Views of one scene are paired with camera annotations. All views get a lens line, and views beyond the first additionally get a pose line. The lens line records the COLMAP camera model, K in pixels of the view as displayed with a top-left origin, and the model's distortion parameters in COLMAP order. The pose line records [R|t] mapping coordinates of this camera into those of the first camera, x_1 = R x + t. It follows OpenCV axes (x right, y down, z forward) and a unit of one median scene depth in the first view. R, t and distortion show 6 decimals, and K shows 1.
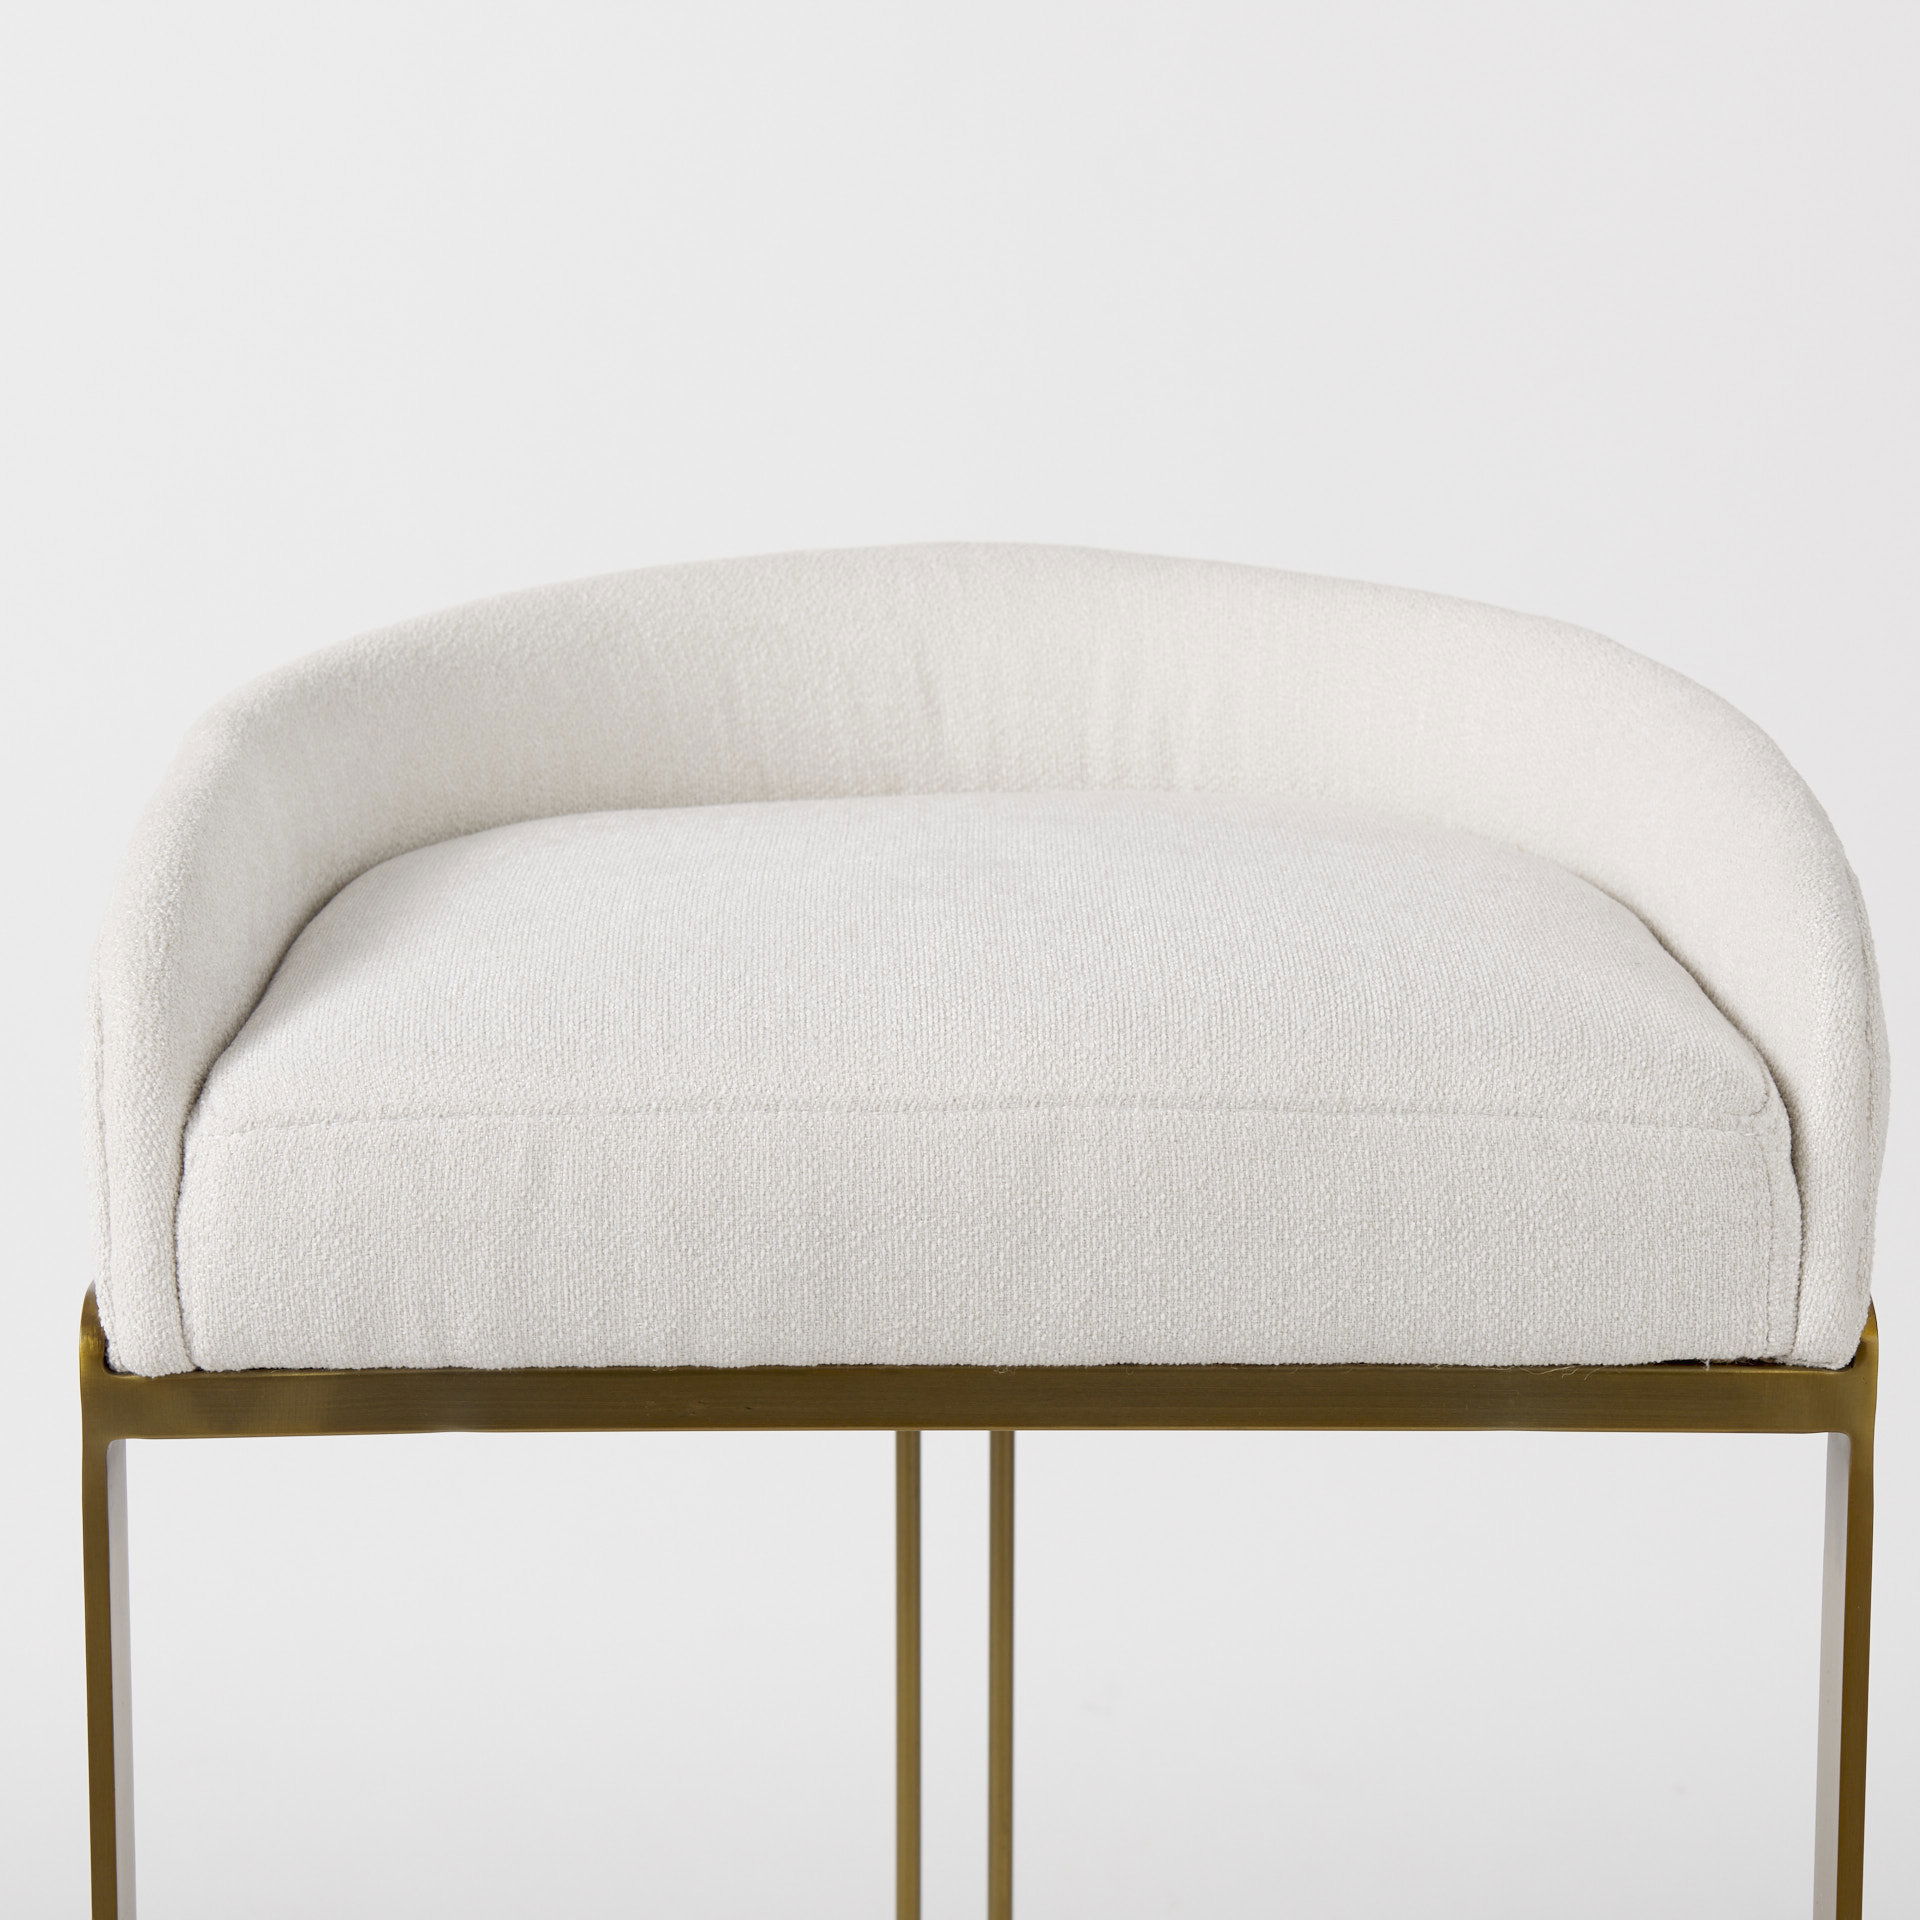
lens RADIAL K [[5186.1, 0, 960.0], [0, 5186.1, 960.0], [0, 0, 1]] dist [-0.117400, -0.704662]
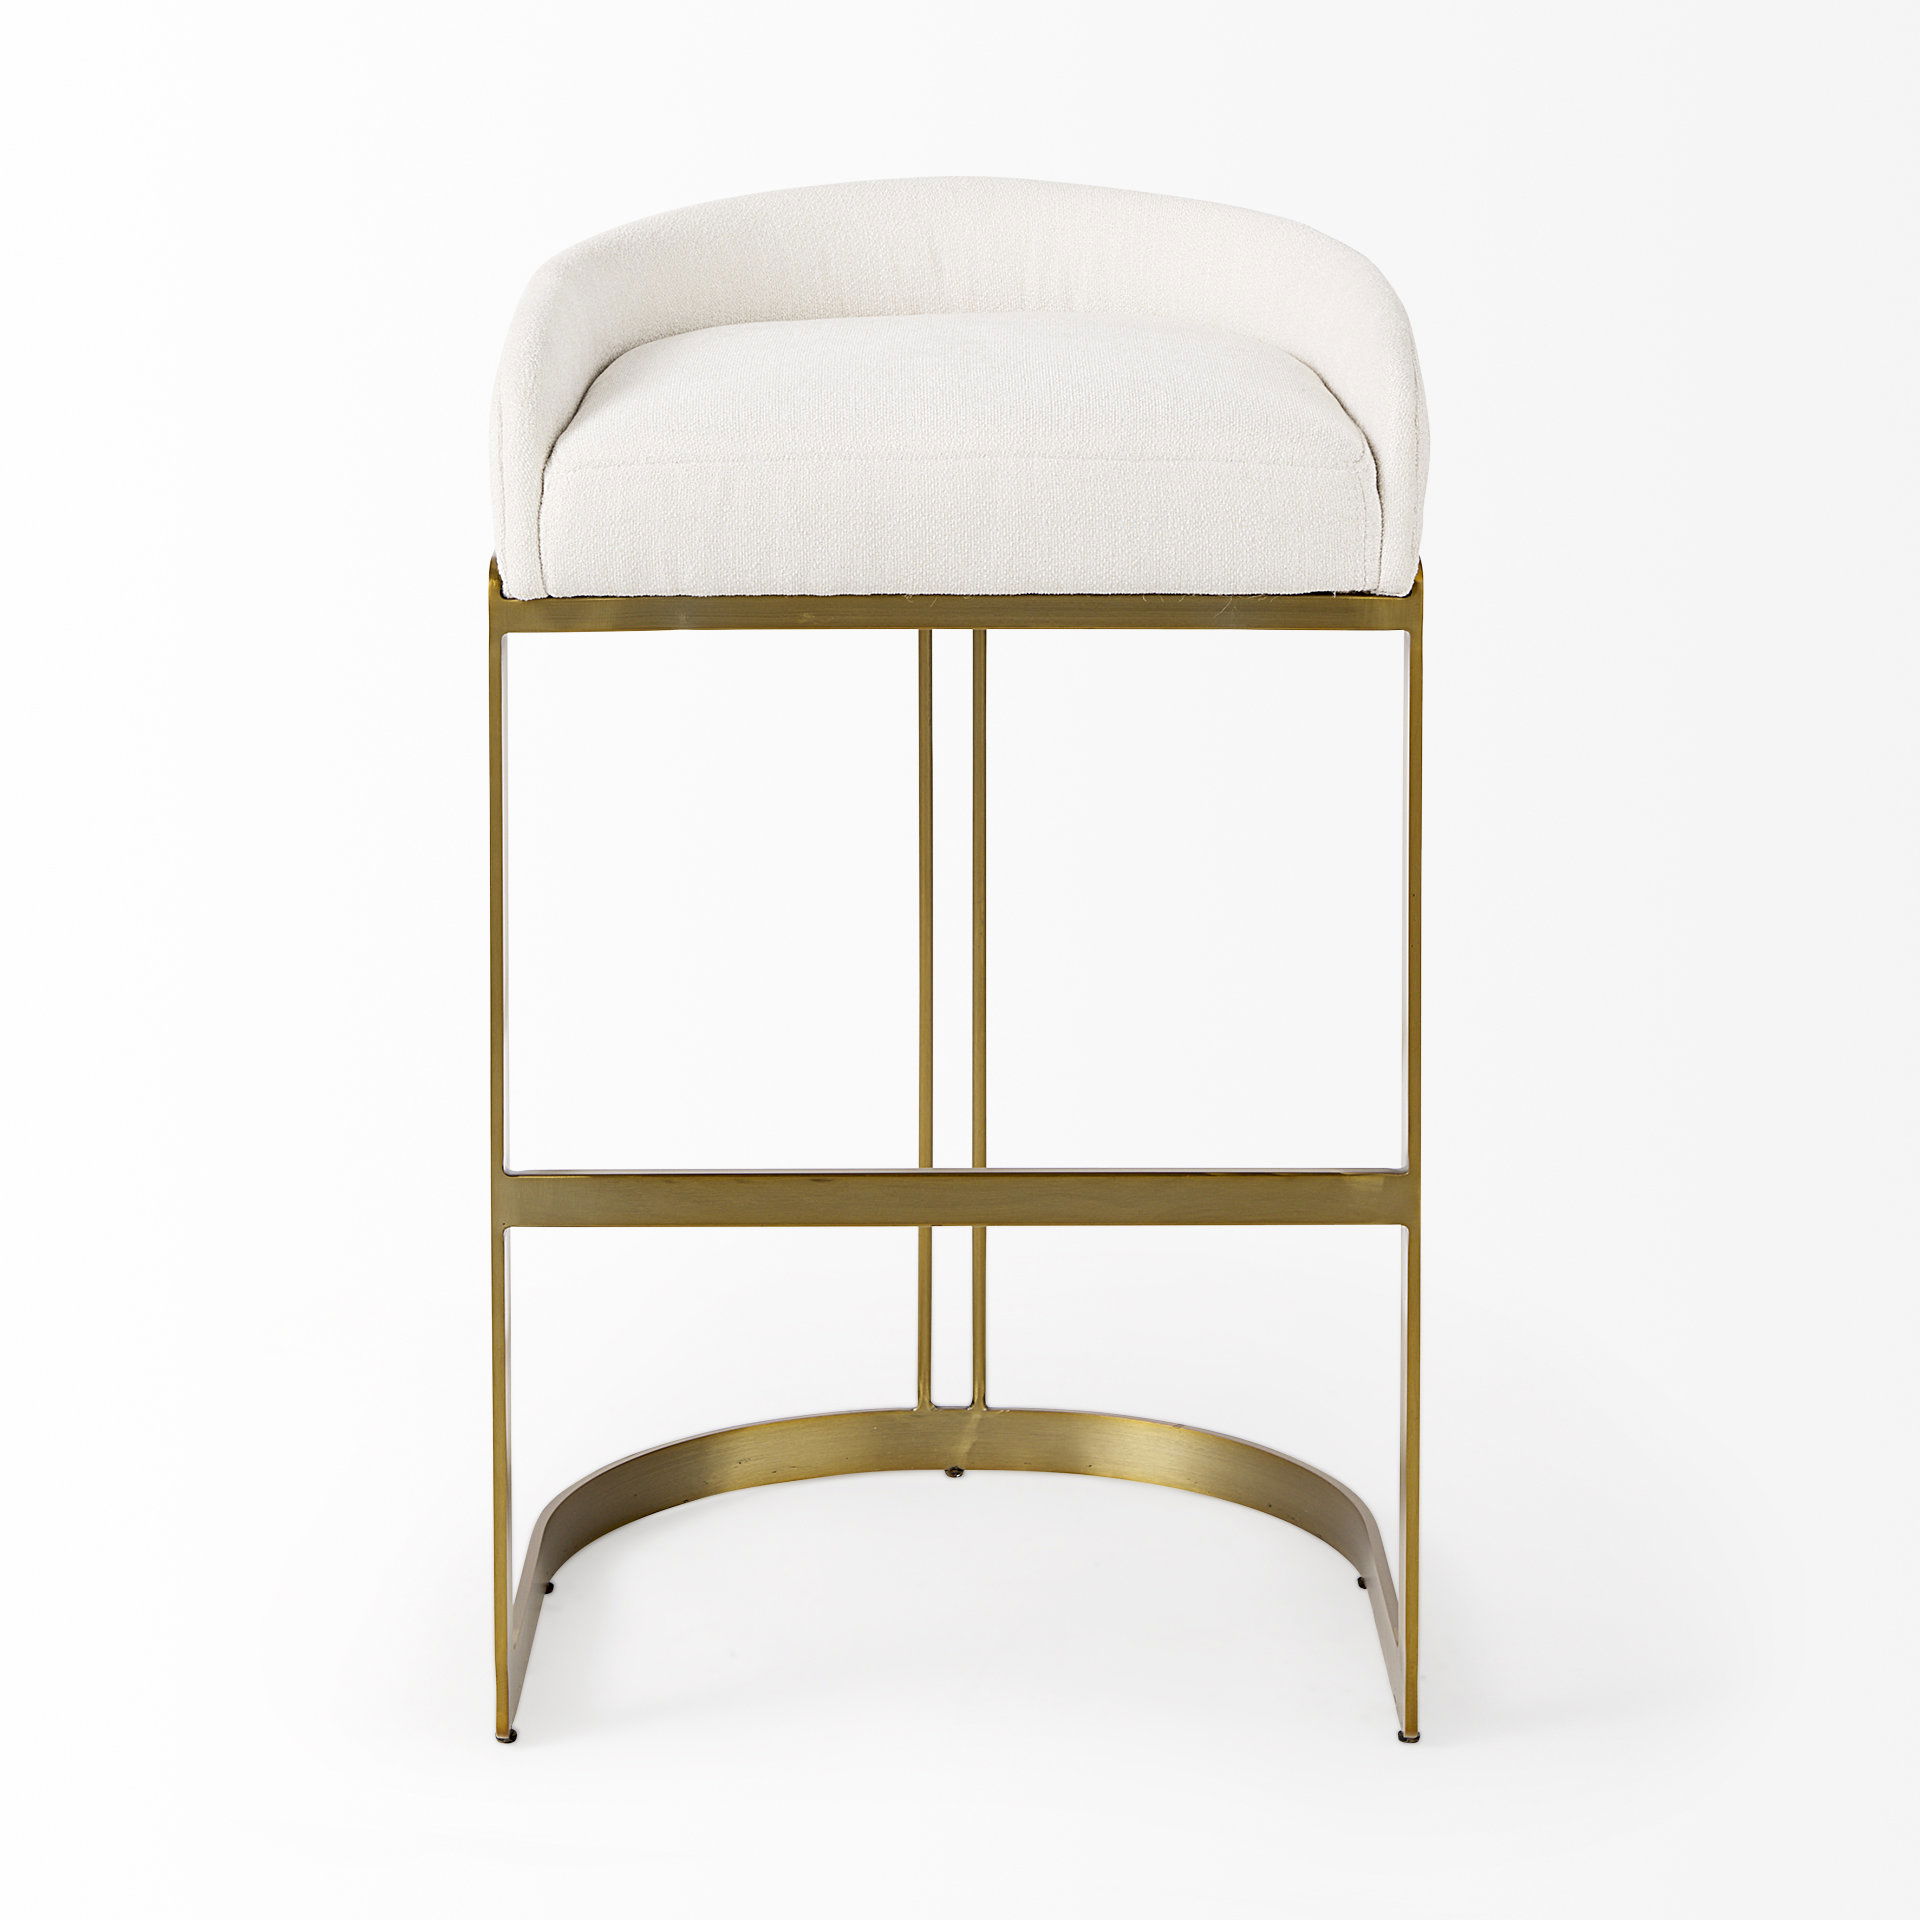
lens RADIAL K [[6785.3, 0, 960.0], [0, 6785.3, 960.0], [0, 0, 1]] dist [-0.216601, -4.760850]
pose [[0.999793, 0.000148, -0.020336, 0.056657], [0.000174, 0.999875, 0.015837, 0.173782], [0.020336, -0.015837, 0.999668, -1.515790]]
